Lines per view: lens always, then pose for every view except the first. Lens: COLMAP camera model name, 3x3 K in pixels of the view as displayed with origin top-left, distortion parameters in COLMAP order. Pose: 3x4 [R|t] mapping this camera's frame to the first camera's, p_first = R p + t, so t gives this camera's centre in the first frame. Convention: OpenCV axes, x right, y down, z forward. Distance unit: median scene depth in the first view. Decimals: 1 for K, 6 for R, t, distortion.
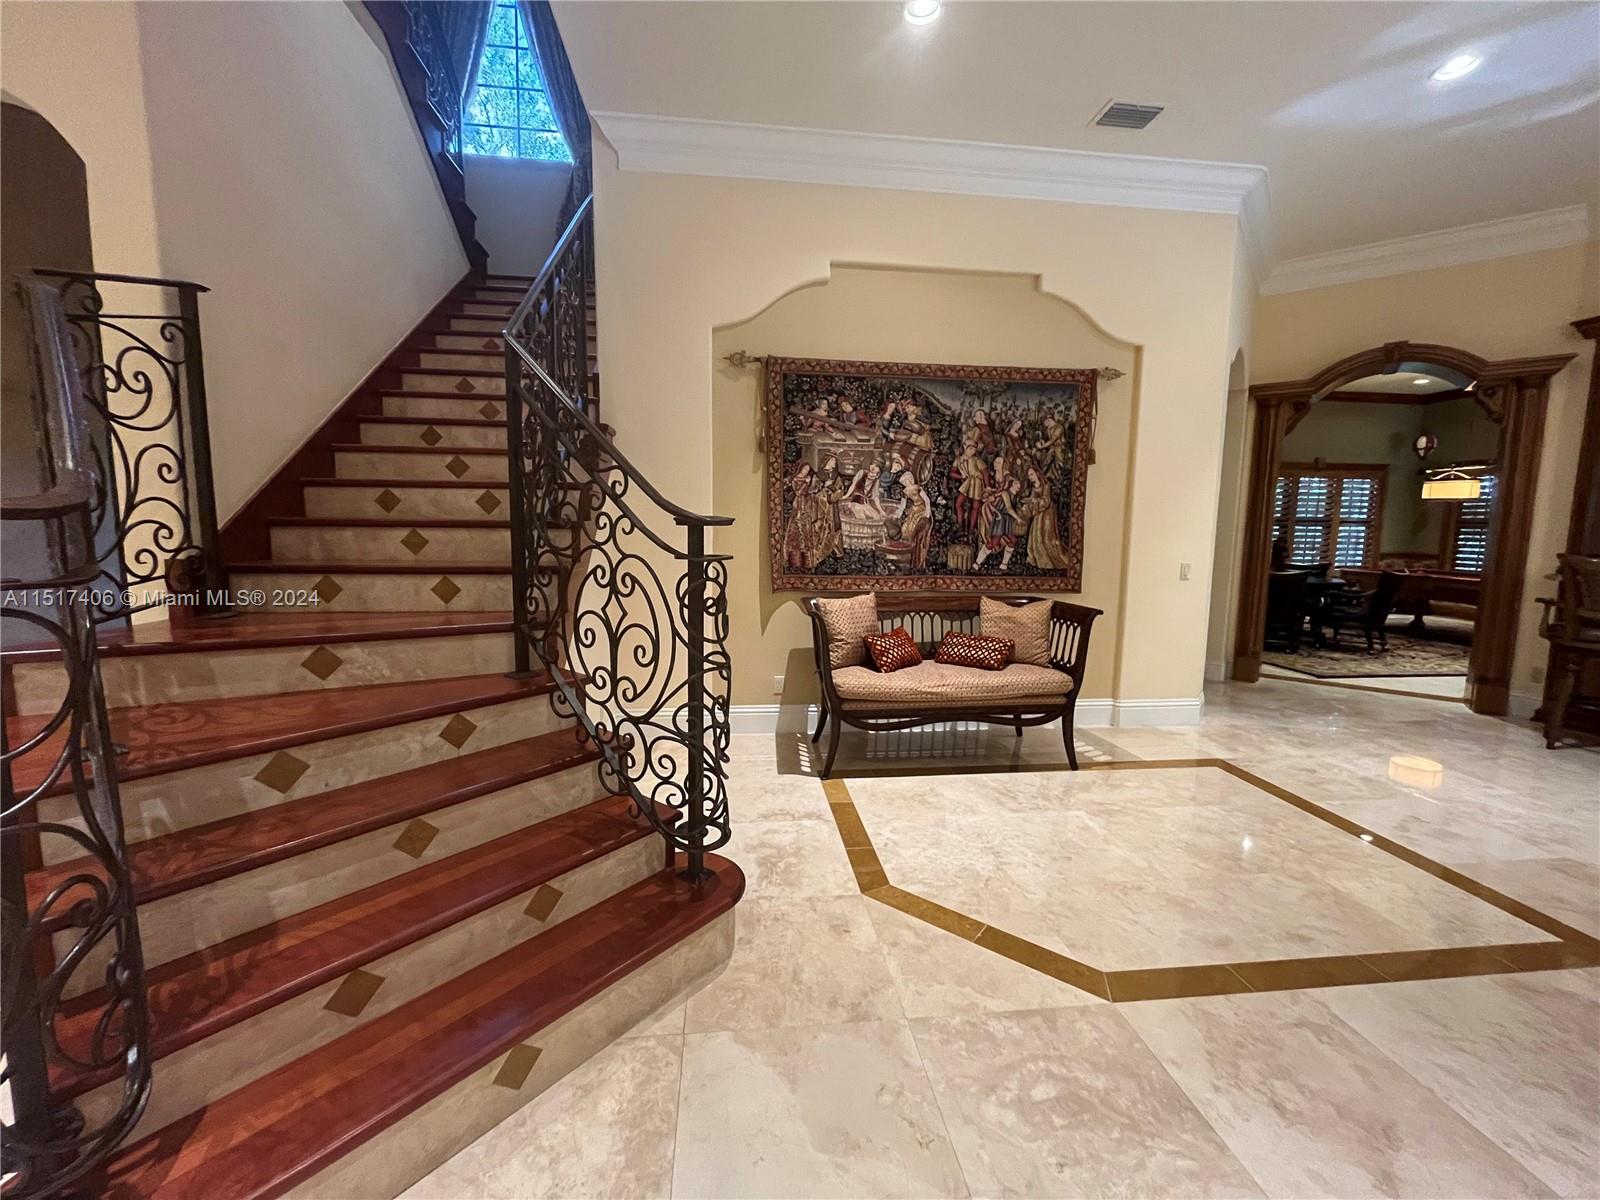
lens RADIAL K [[645.6, 0, 799.7], [0, 645.6, 597.5], [0, 0, 1]] dist [-0.000635, -0.000426]
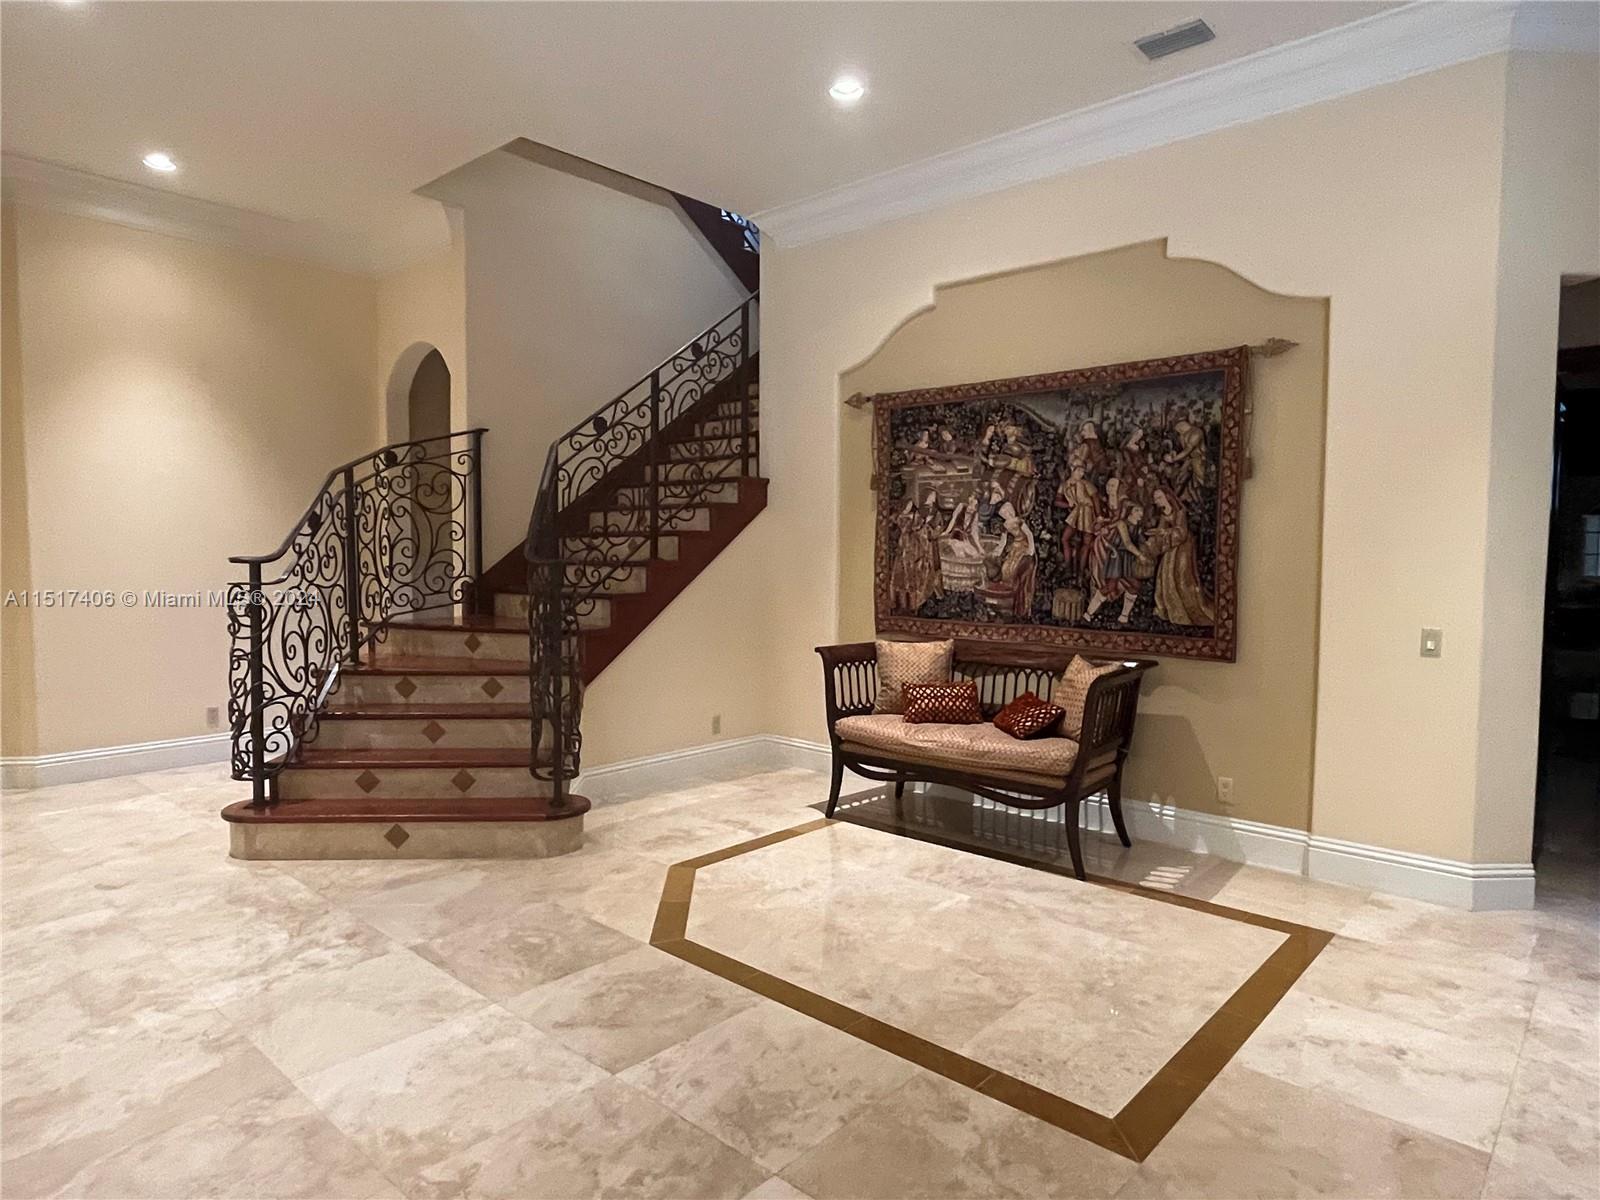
lens RADIAL K [[947.8, 0, 800.4], [0, 947.8, 602.7], [0, 0, 1]] dist [-0.003956, 0.000409]
pose [[0.666285, 0.034204, -0.744912, 0.924859], [-0.082053, 0.996244, -0.027648, -0.004978], [0.741169, 0.079544, 0.666589, -0.031125]]
